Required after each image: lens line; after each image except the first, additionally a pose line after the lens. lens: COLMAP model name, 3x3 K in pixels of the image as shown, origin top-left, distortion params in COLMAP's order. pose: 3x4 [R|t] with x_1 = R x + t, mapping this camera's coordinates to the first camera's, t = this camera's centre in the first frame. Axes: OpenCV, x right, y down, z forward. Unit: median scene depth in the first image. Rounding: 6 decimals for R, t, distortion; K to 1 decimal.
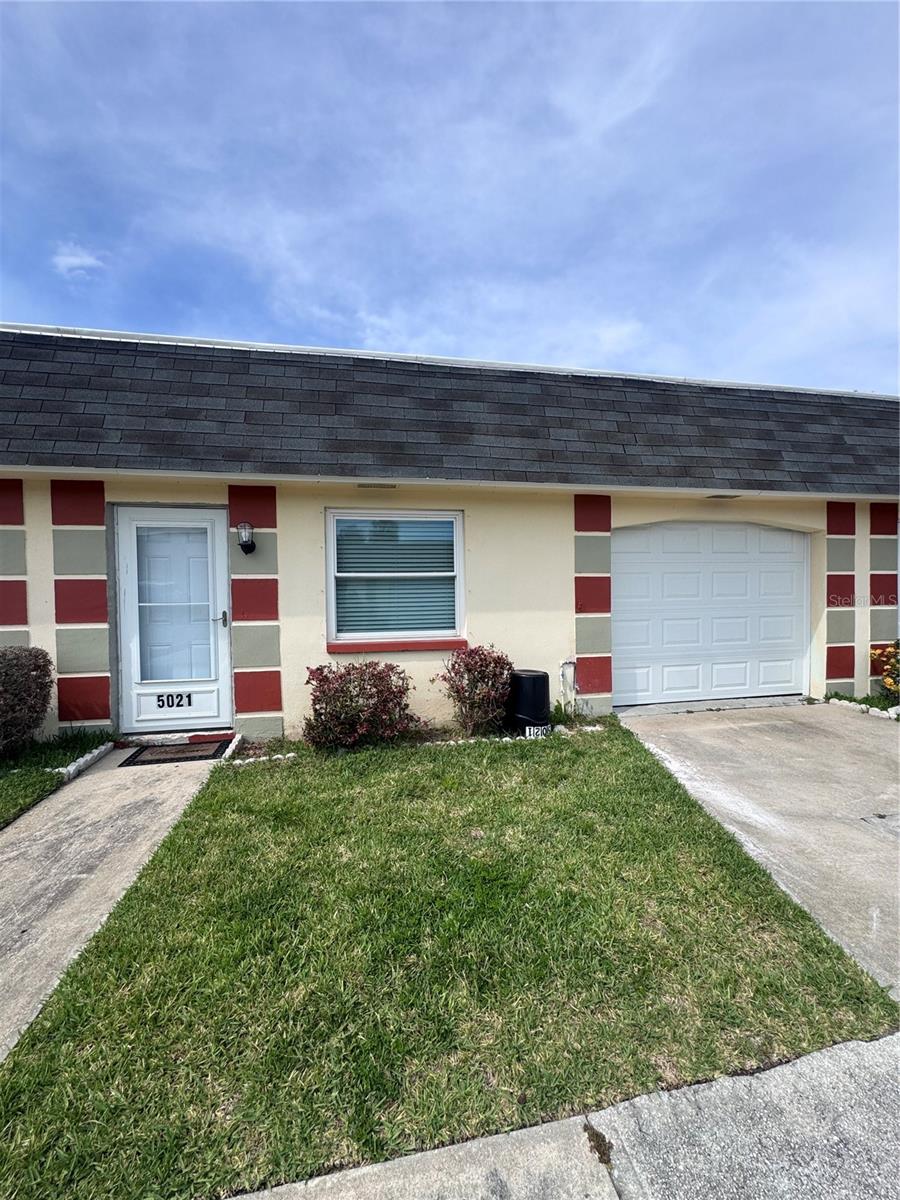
lens RADIAL K [[479.1, 0, 449.2], [0, 479.1, 597.8], [0, 0, 1]] dist [-0.005958, 0.000336]
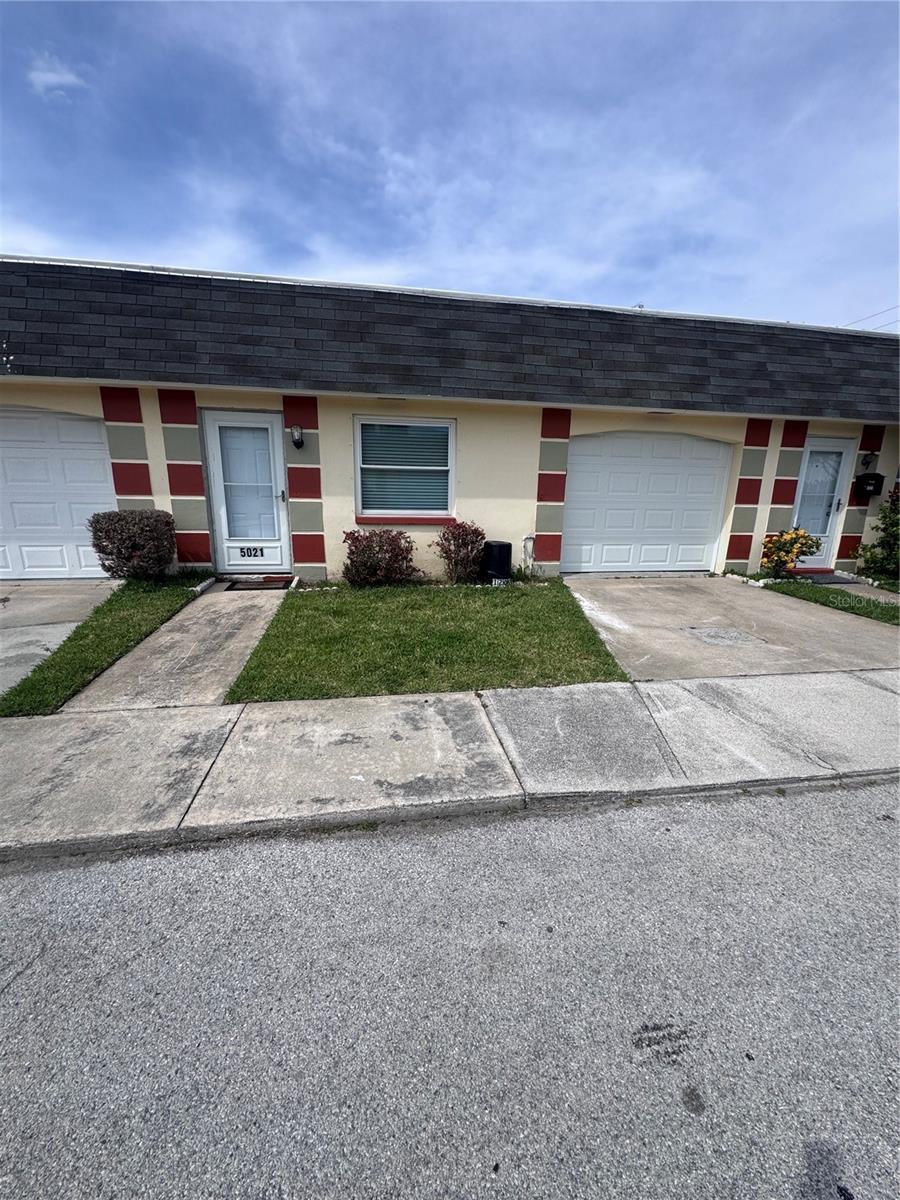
lens RADIAL K [[479.1, 0, 451.0], [0, 479.1, 602.9], [0, 0, 1]] dist [-0.005958, 0.000336]
pose [[0.998460, 0.042400, -0.035763, 0.083587], [-0.033338, 0.974018, 0.224003, 0.017538], [0.044332, -0.222466, 0.973932, -0.411715]]
